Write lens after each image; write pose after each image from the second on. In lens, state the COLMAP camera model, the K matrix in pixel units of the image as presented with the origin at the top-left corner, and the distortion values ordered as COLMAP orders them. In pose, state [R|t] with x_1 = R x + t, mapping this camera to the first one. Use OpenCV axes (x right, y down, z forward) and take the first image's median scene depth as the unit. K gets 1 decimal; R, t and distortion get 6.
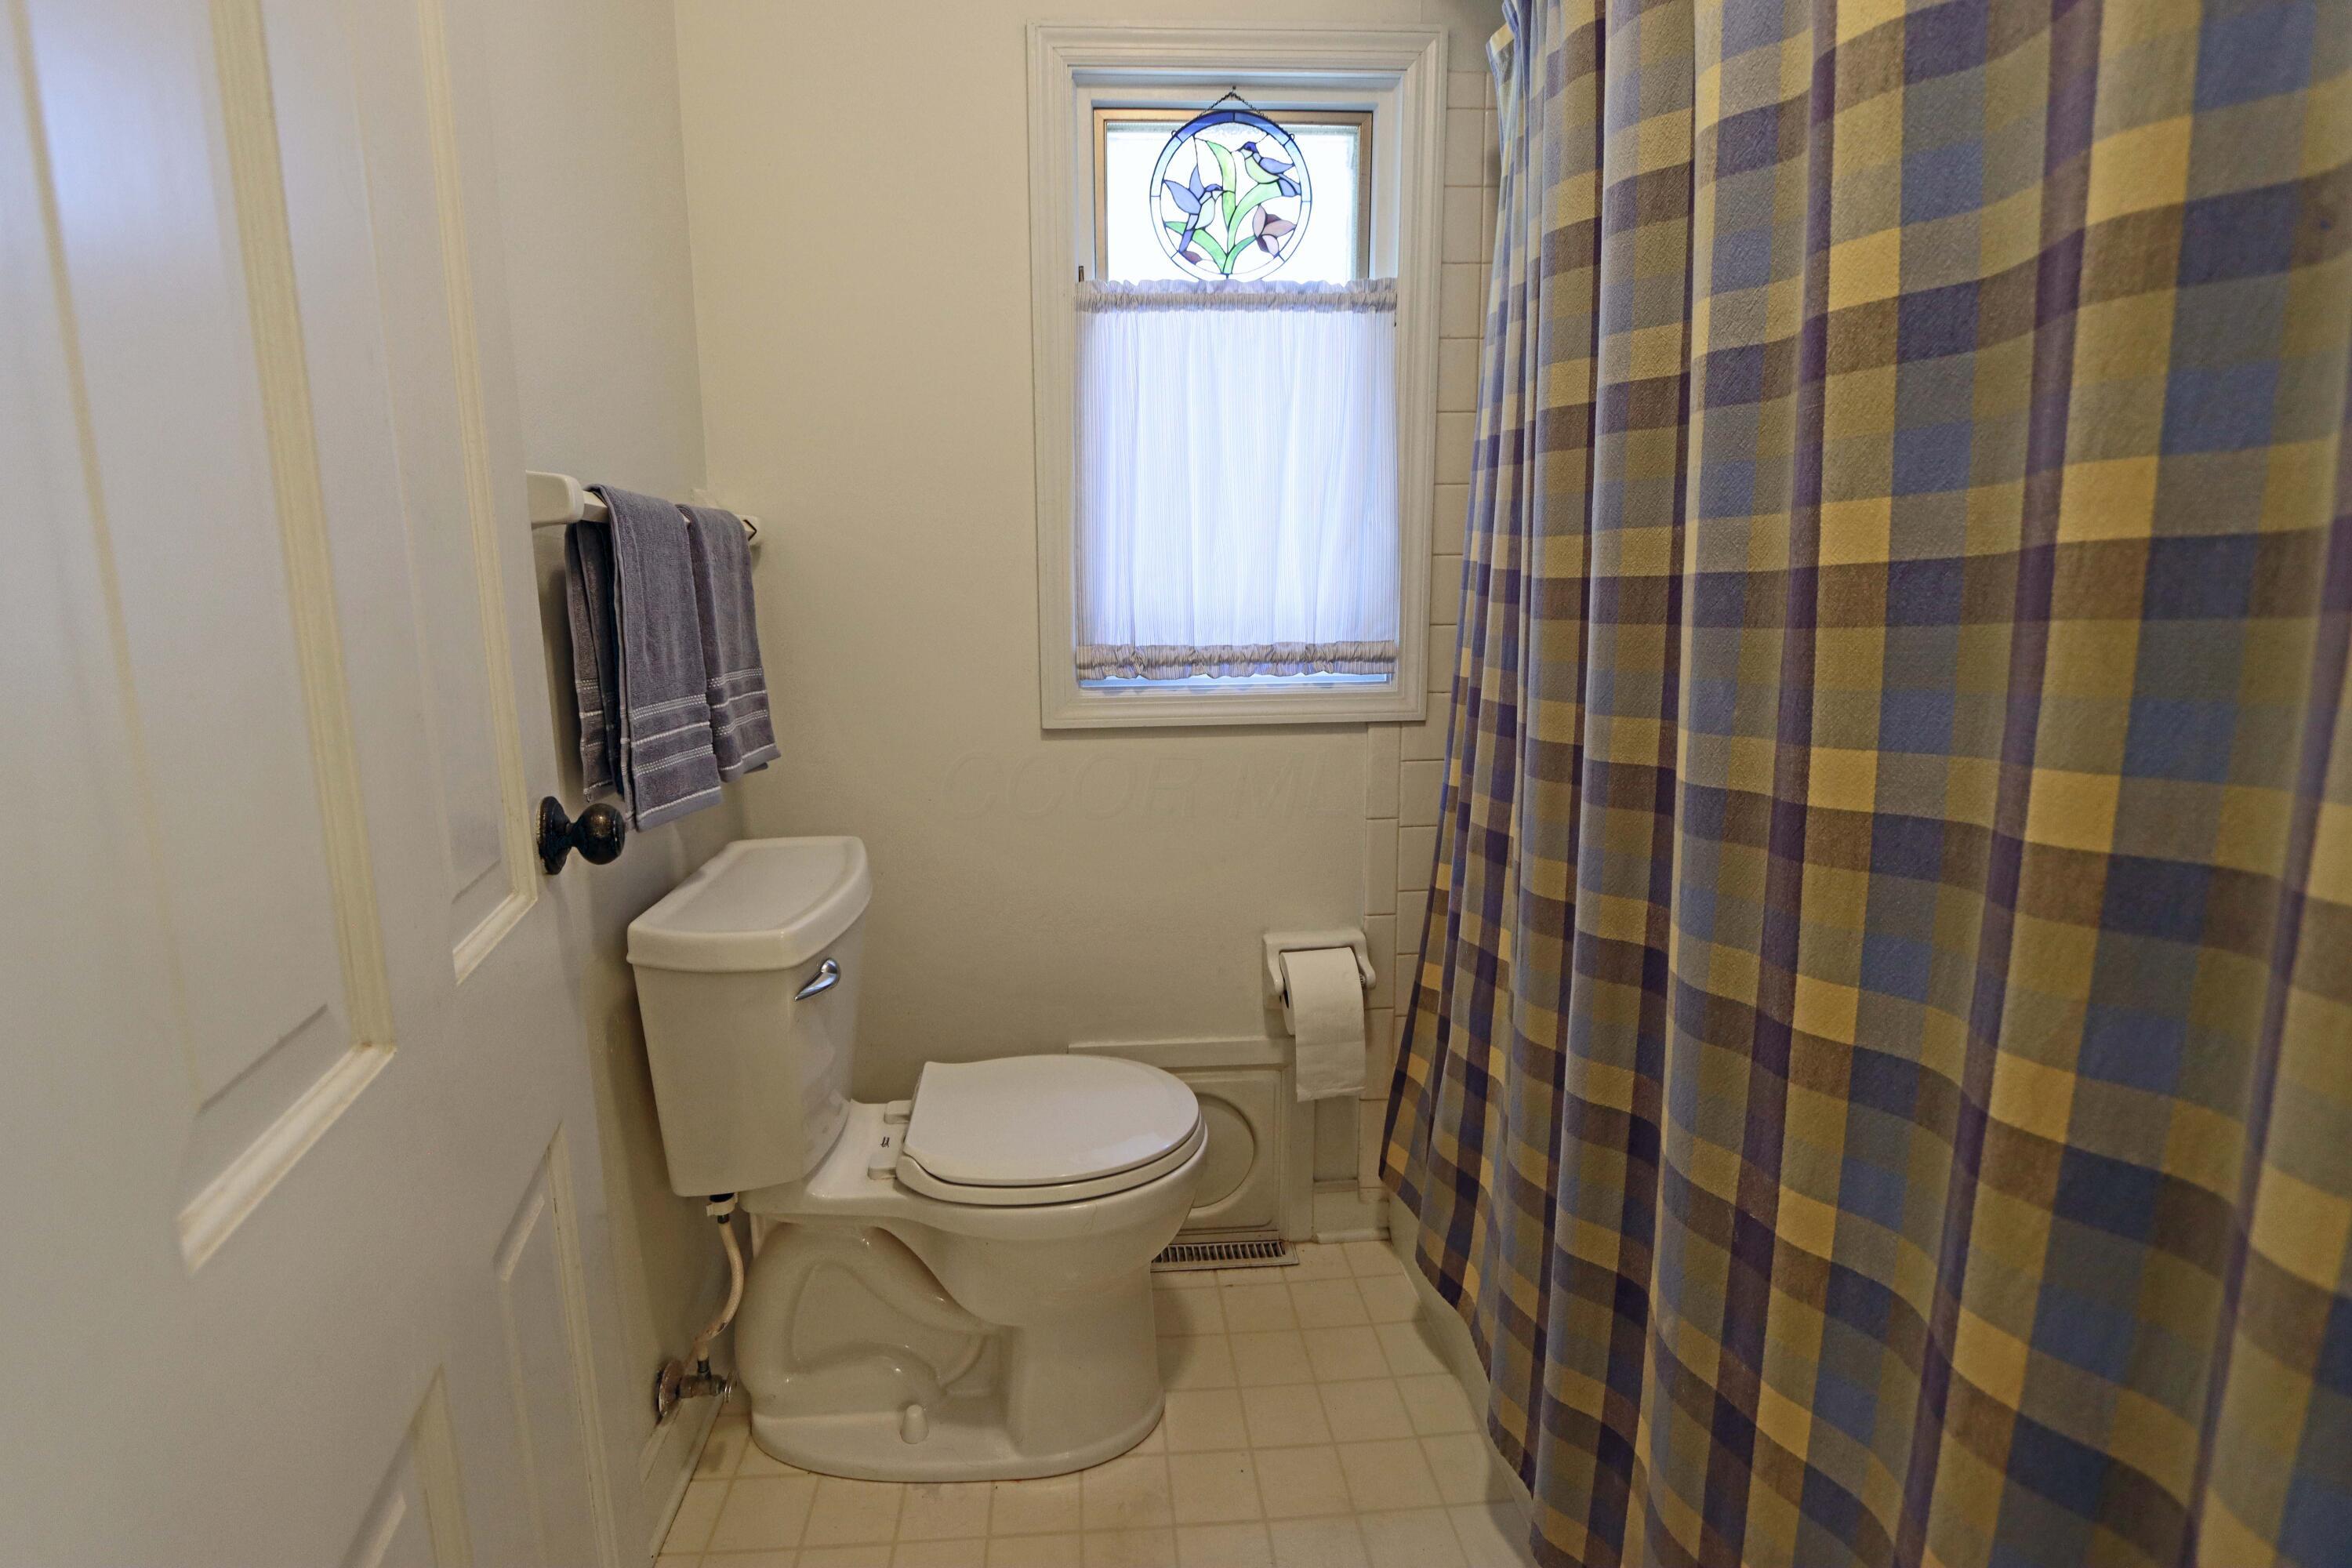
lens RADIAL K [[1077.8, 0, 1150.2], [0, 1077.8, 795.3], [0, 0, 1]] dist [-0.011420, -0.000684]
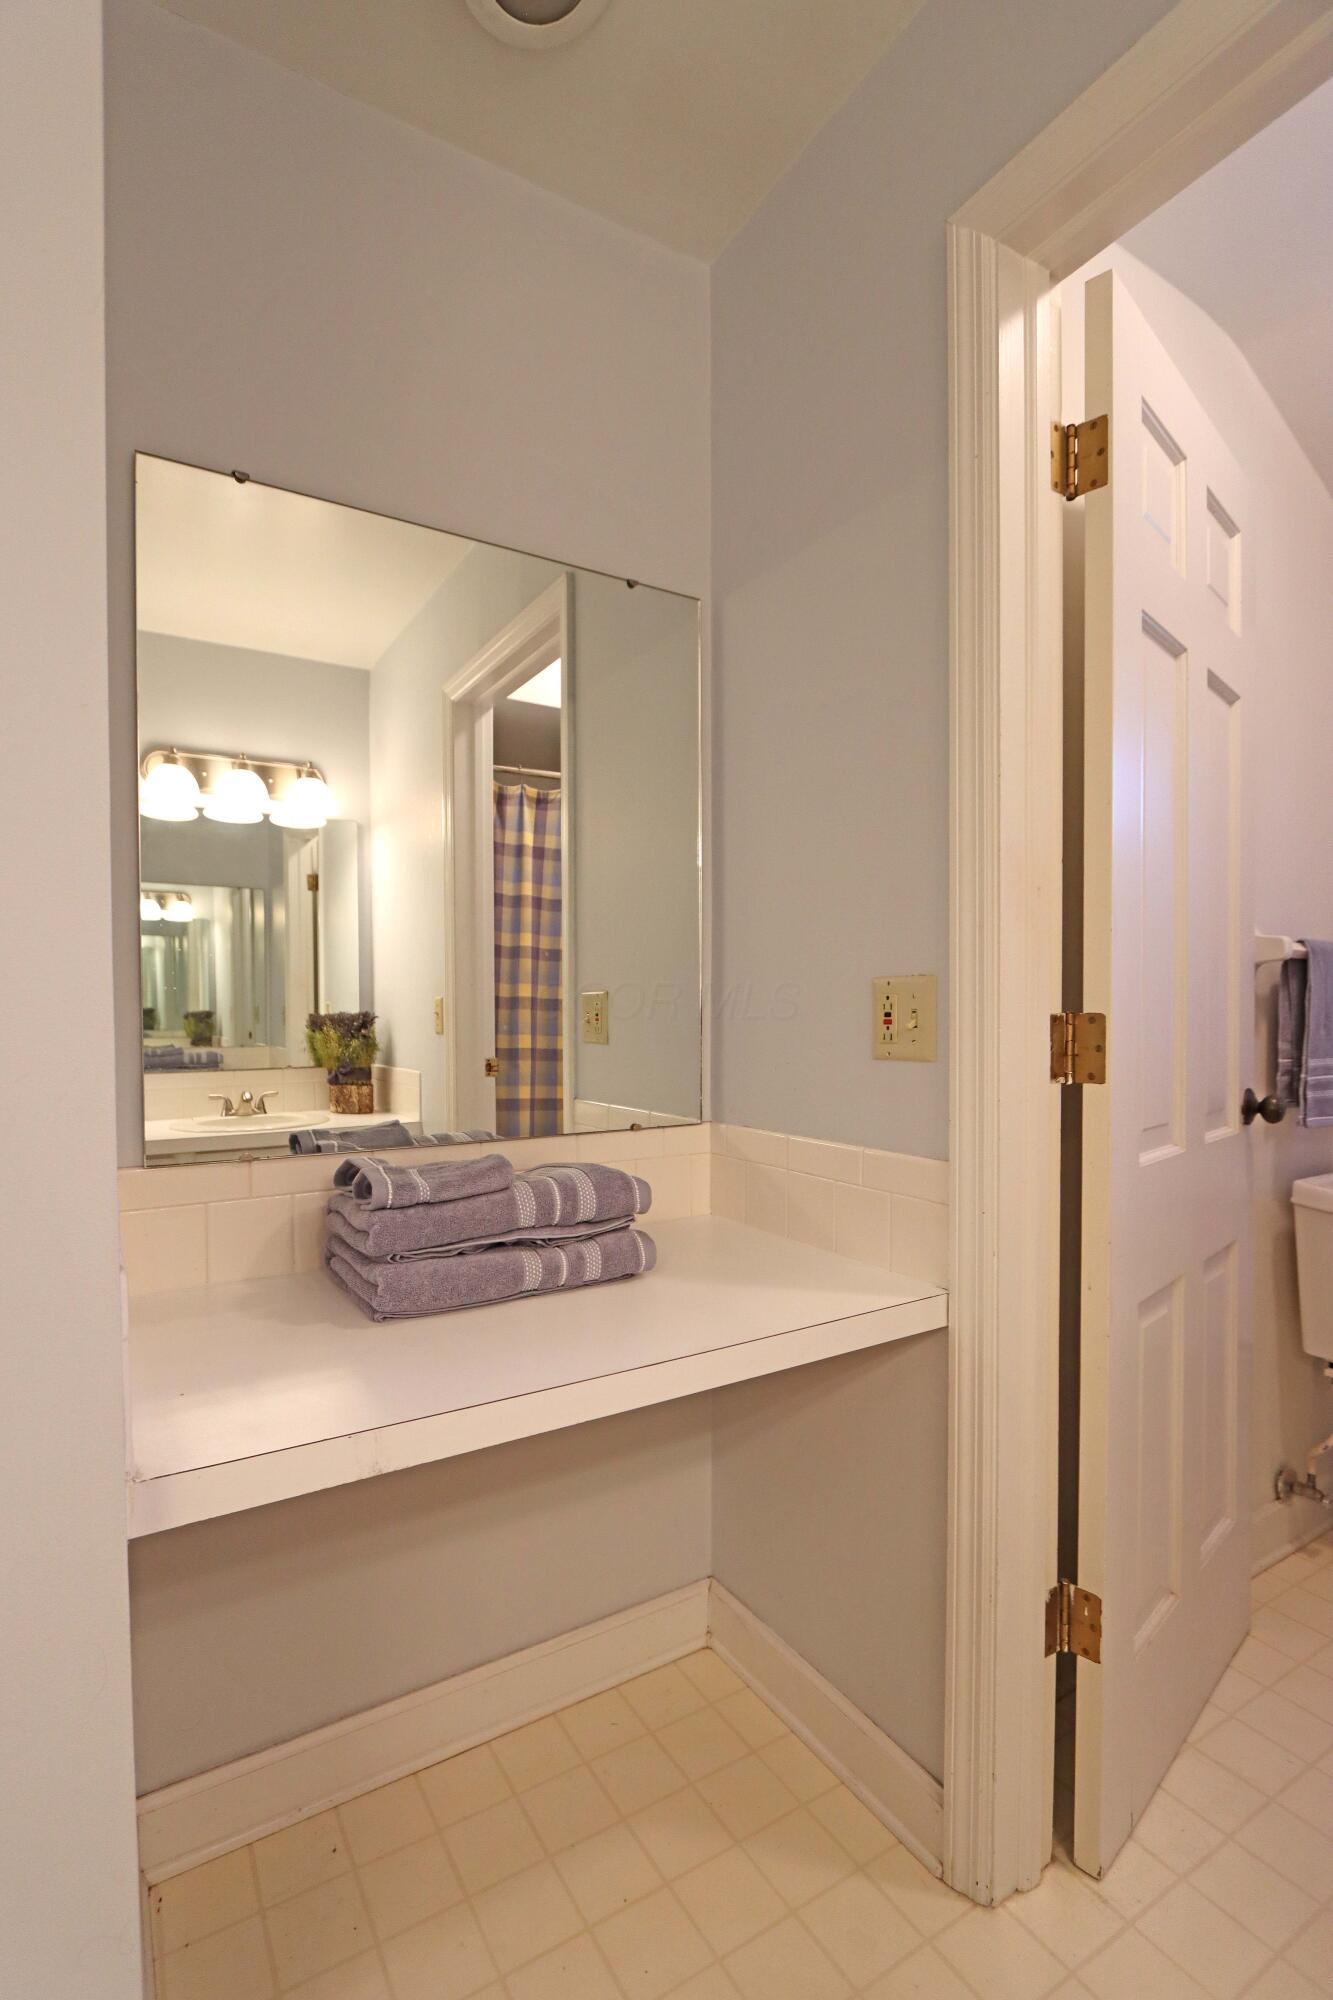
lens RADIAL K [[916.5, 0, 653.5], [0, 916.5, 1017.1], [0, 0, 1]] dist [-0.011420, -0.000684]
pose [[0.435275, 0.031609, -0.899743, 0.297953], [-0.152751, 0.987487, -0.039206, 0.056249], [0.887245, 0.154502, 0.434656, -0.471301]]
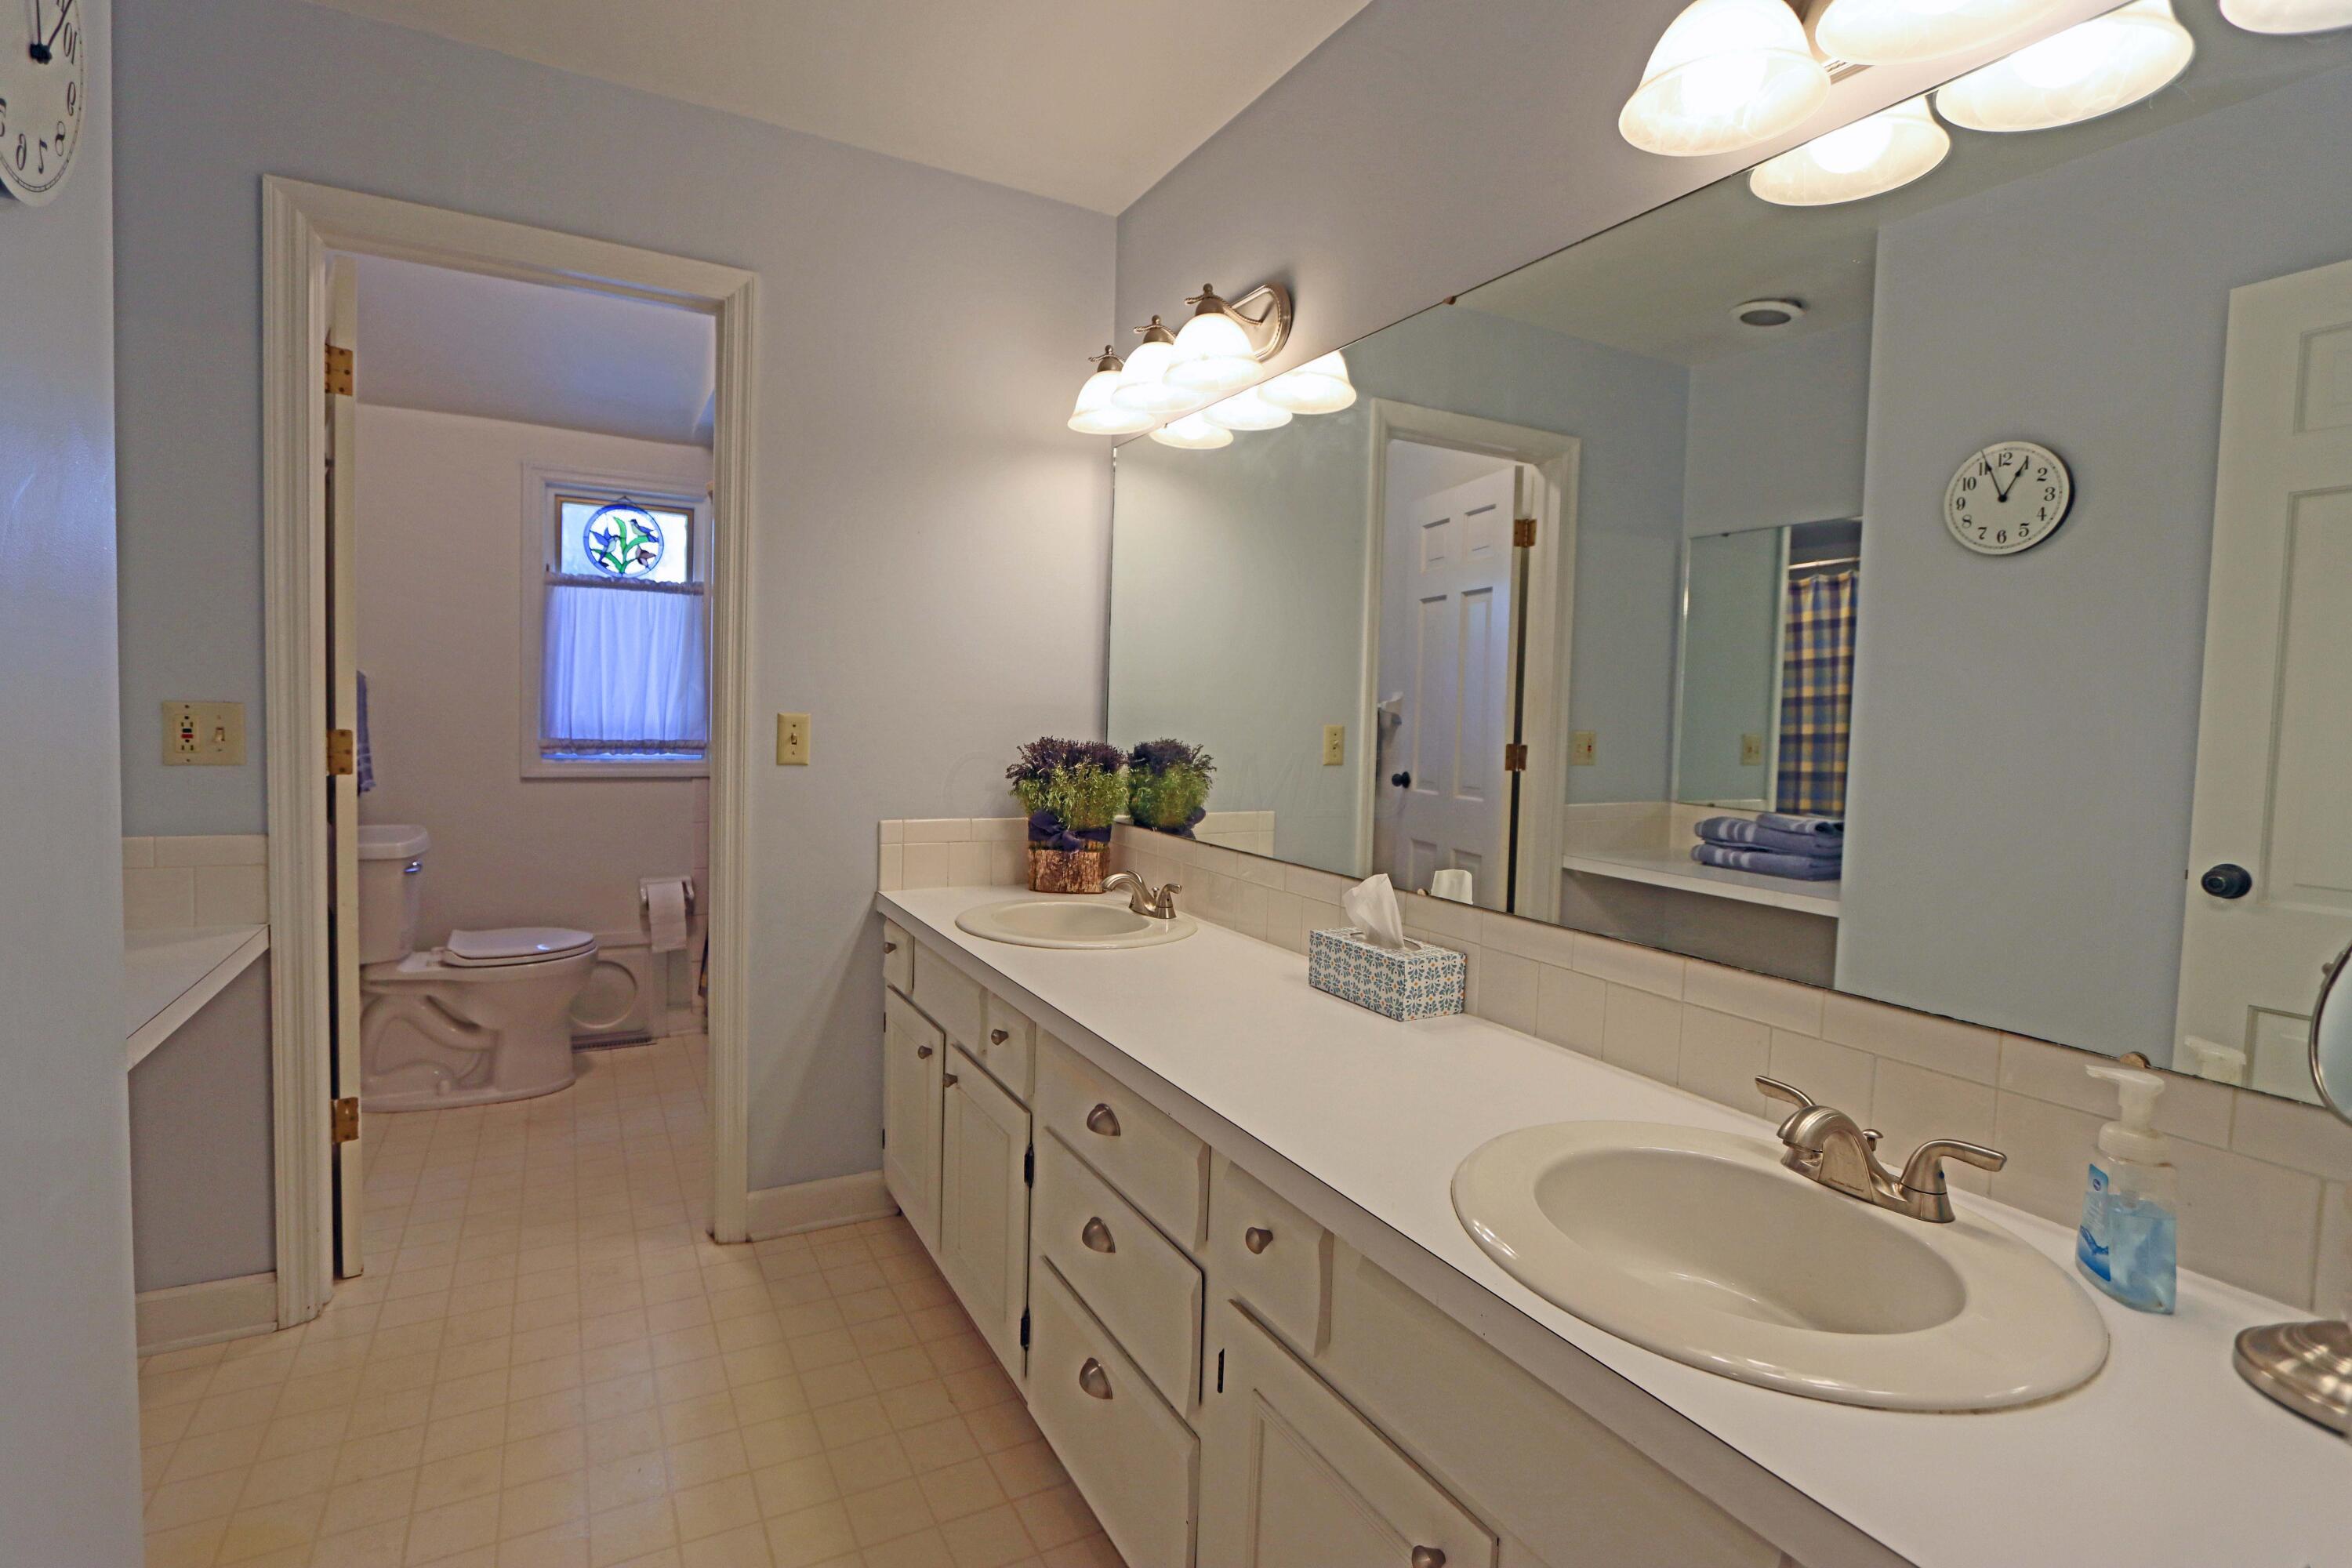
lens RADIAL K [[1077.8, 0, 1126.0], [0, 1077.8, 783.6], [0, 0, 1]] dist [-0.011420, -0.000684]
pose [[0.922412, 0.017316, 0.385819, 0.185944], [0.021561, 0.995127, -0.096212, 0.184982], [-0.385605, 0.097066, 0.917544, -1.415590]]
